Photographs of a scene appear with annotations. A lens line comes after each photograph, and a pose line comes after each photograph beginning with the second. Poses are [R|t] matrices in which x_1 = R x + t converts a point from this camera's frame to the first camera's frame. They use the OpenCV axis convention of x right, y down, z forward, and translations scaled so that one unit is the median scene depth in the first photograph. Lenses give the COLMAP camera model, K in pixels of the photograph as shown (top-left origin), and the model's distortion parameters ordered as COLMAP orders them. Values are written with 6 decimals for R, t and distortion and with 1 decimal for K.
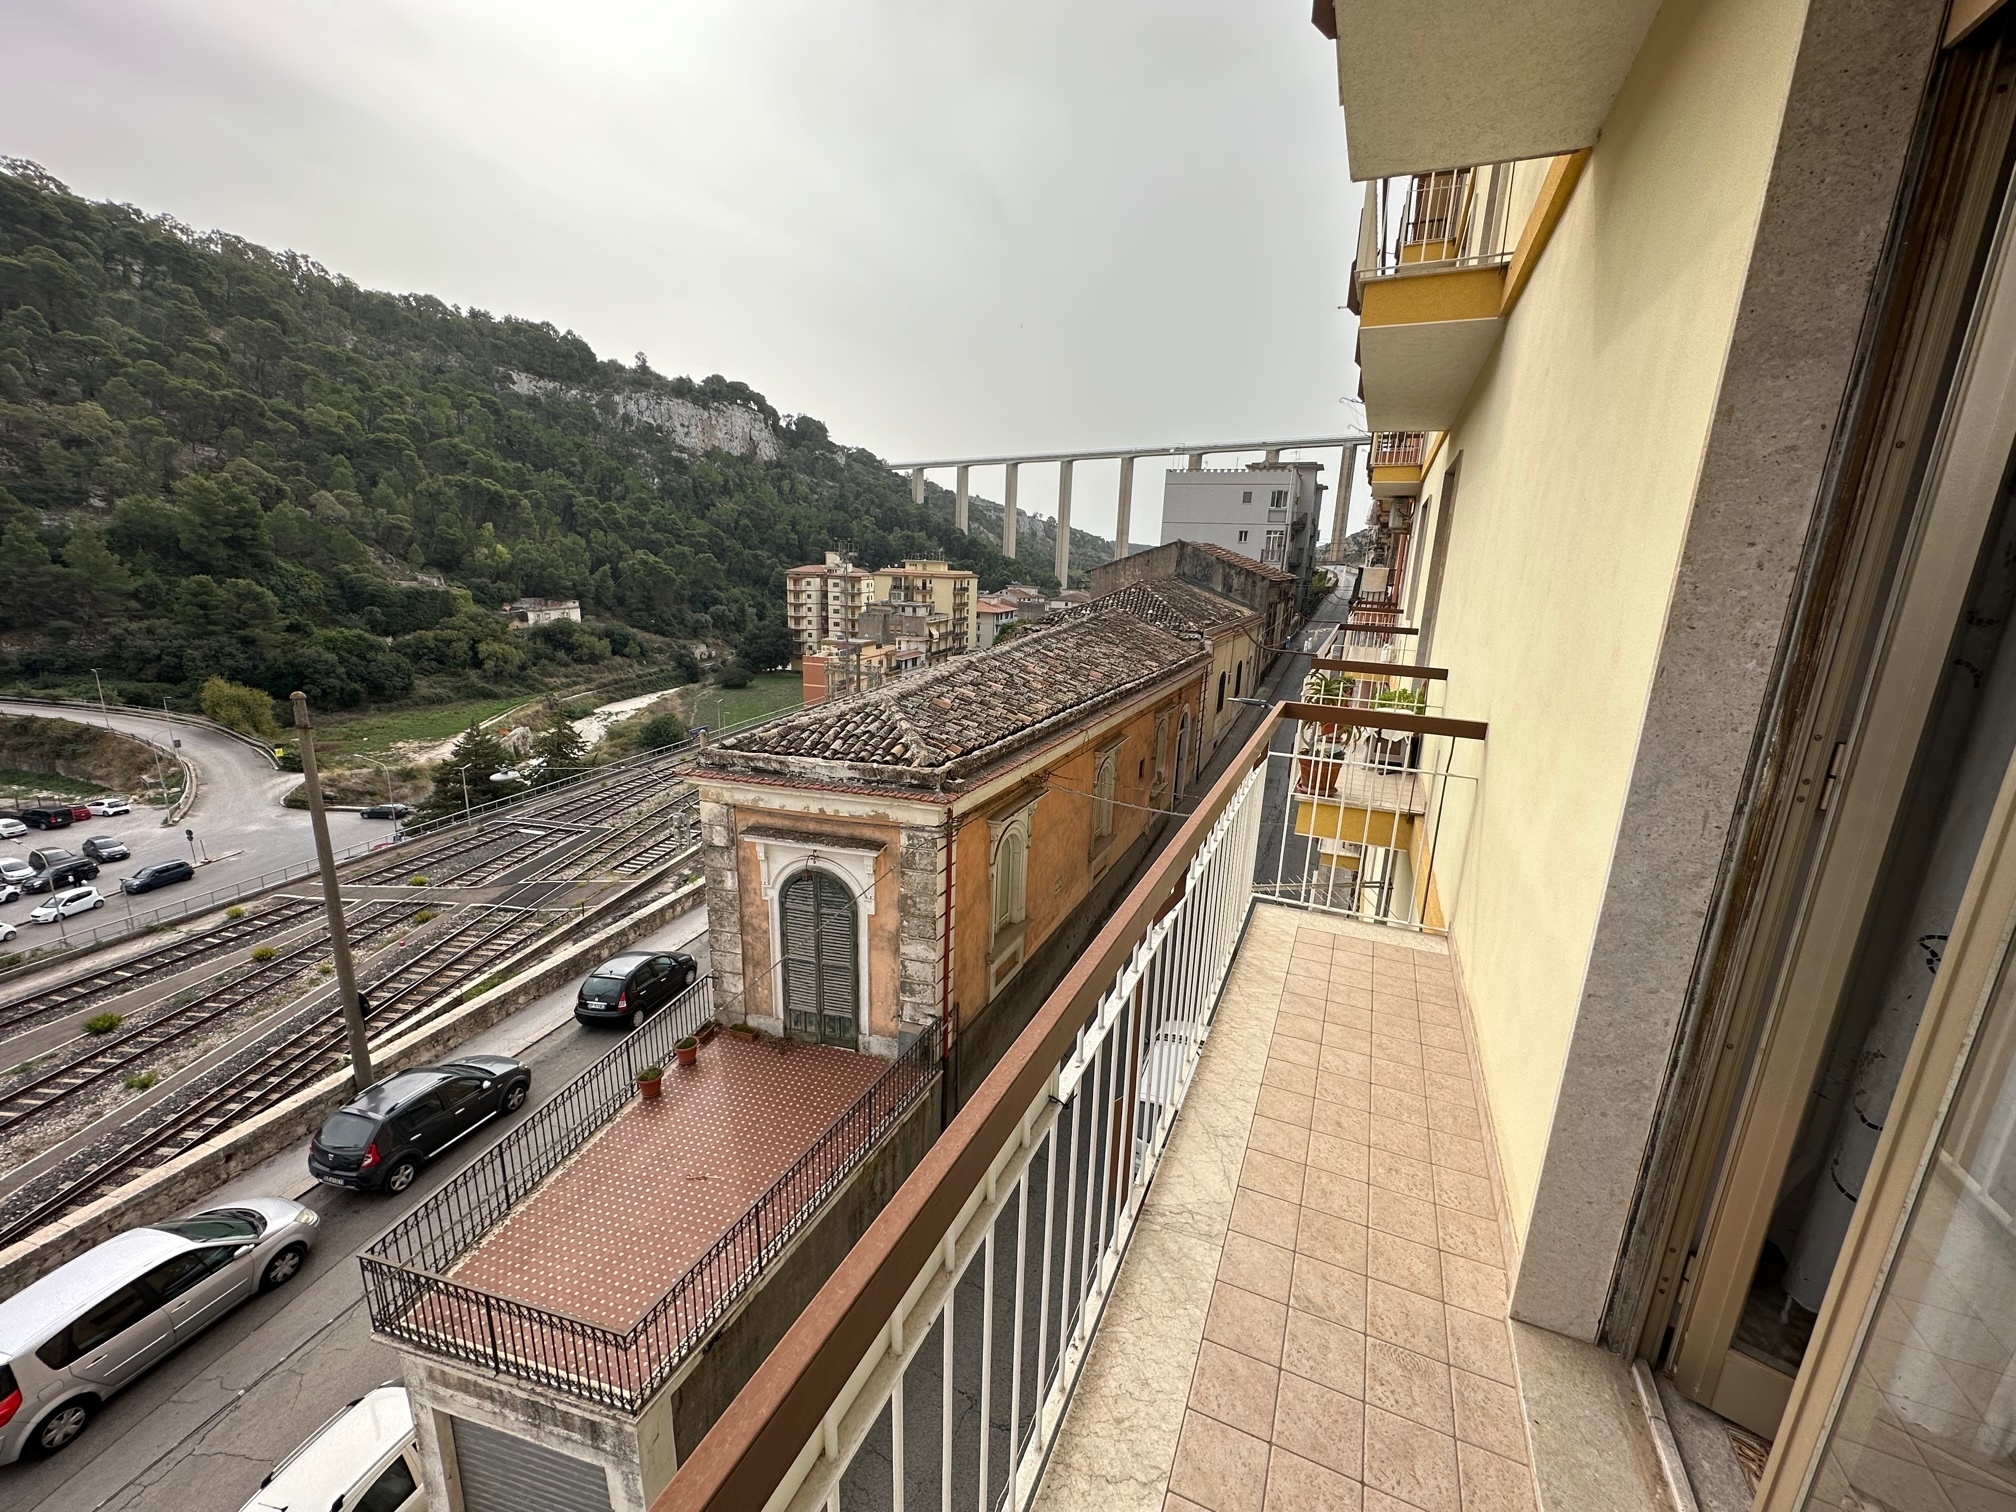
lens RADIAL K [[801.8, 0, 1009.0], [0, 801.8, 758.1], [0, 0, 1]] dist [-0.003530, 0.000783]
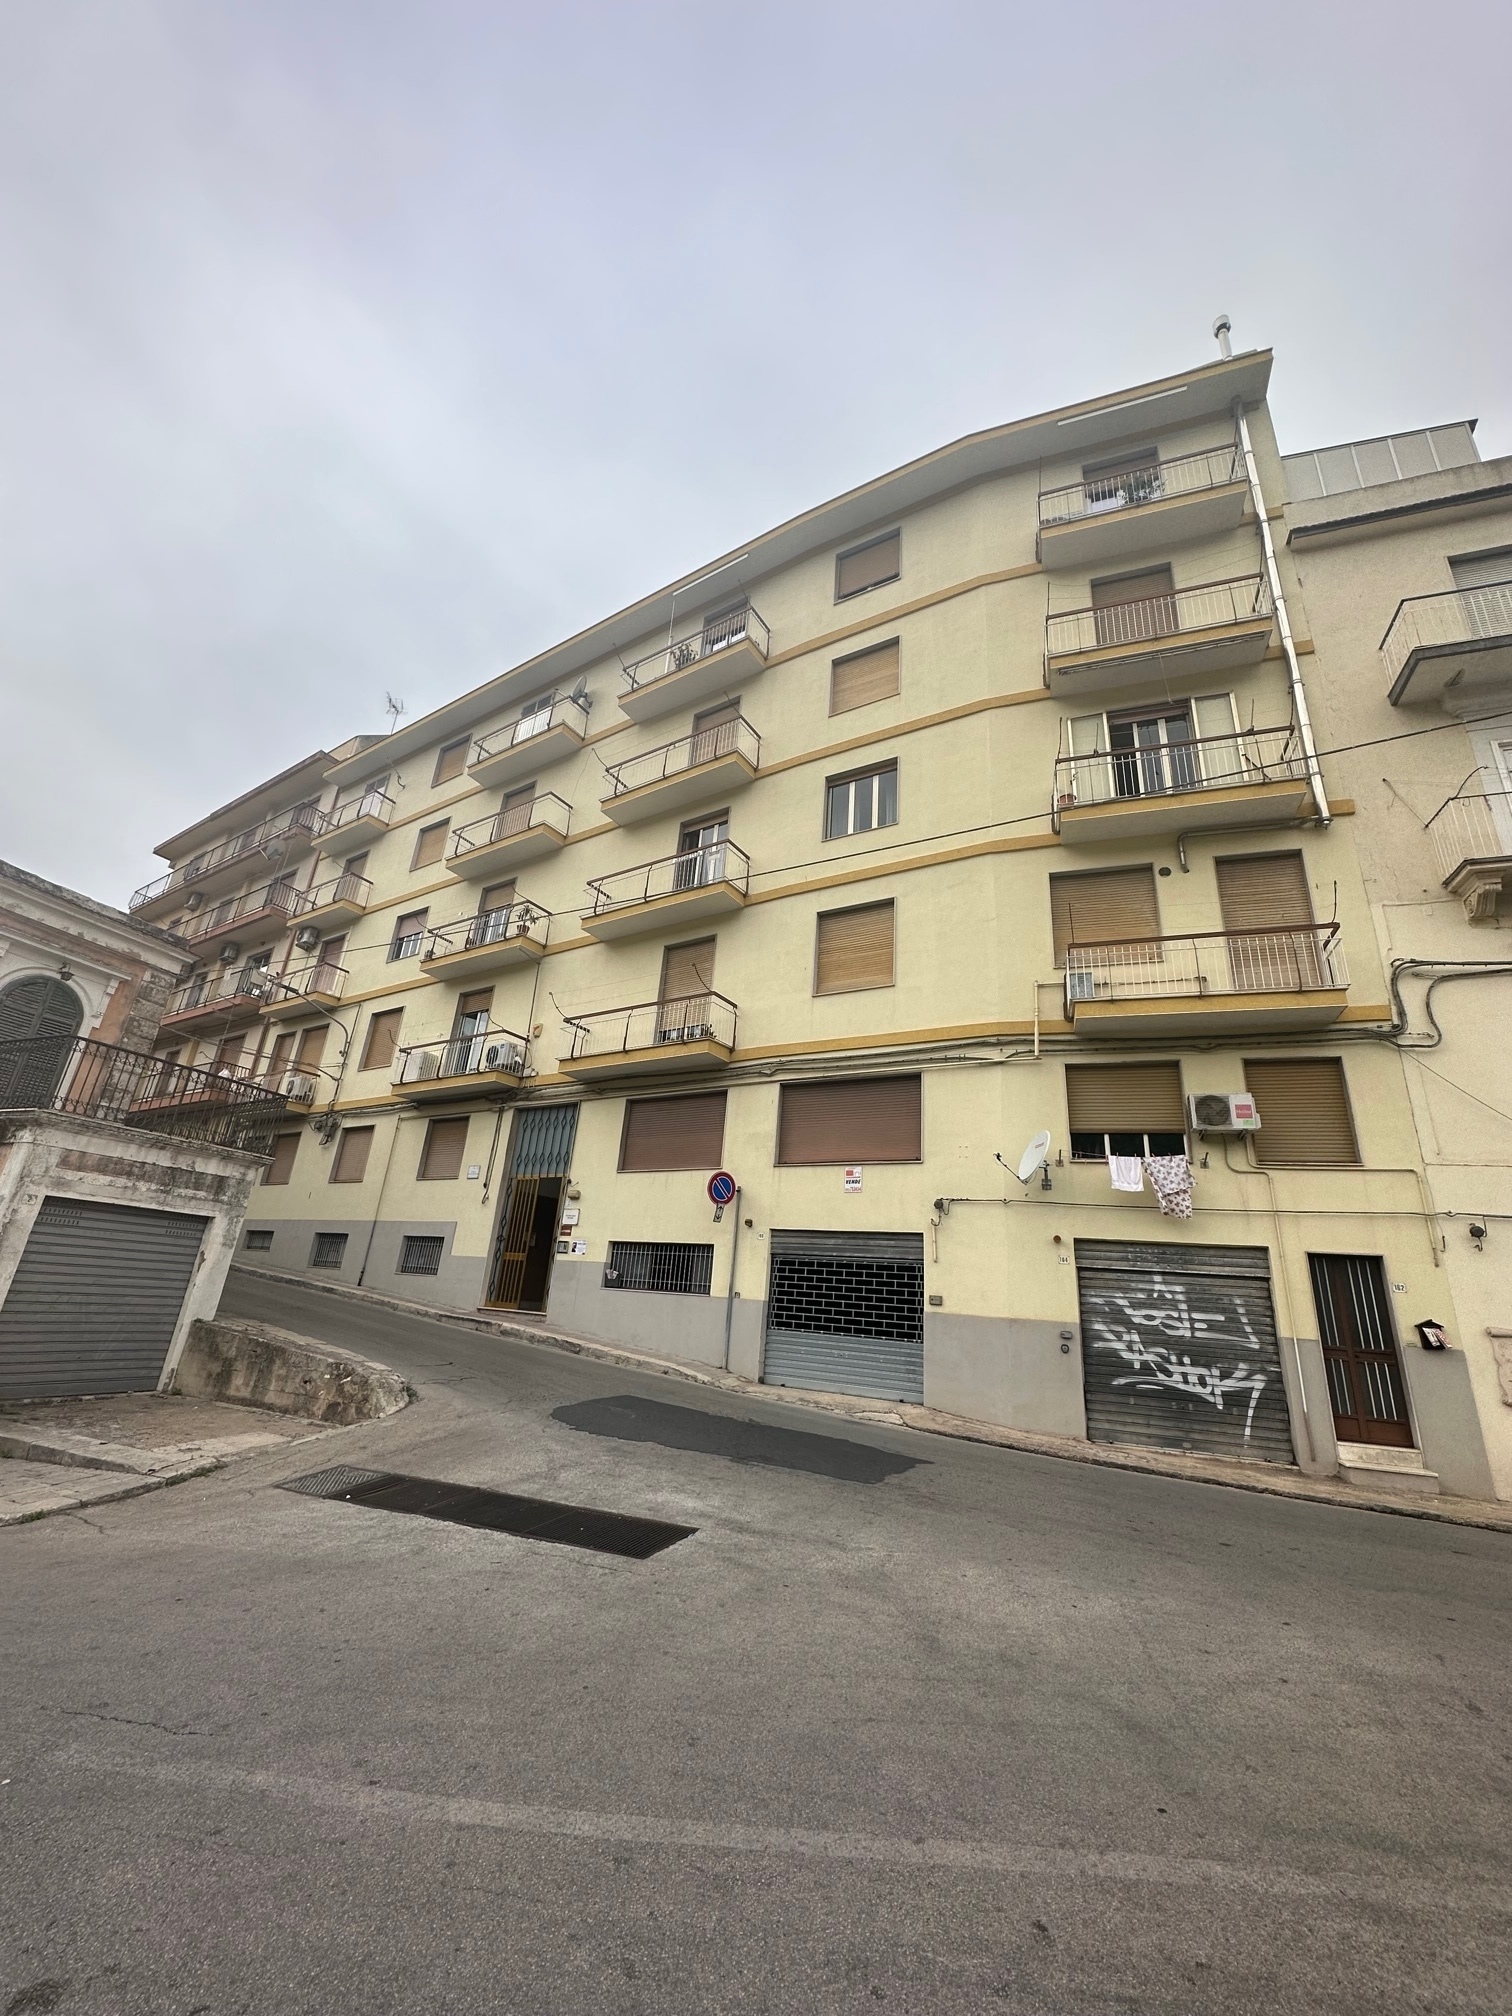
lens RADIAL K [[803.0, 0, 756.0], [0, 803.0, 1008.0], [0, 0, 1]] dist [-0.003129, 0.000254]
pose [[0.162284, 0.325393, 0.931549, -1.792109], [0.164589, 0.921911, -0.350699, 1.180019], [-0.972920, 0.210236, 0.096056, -0.183329]]
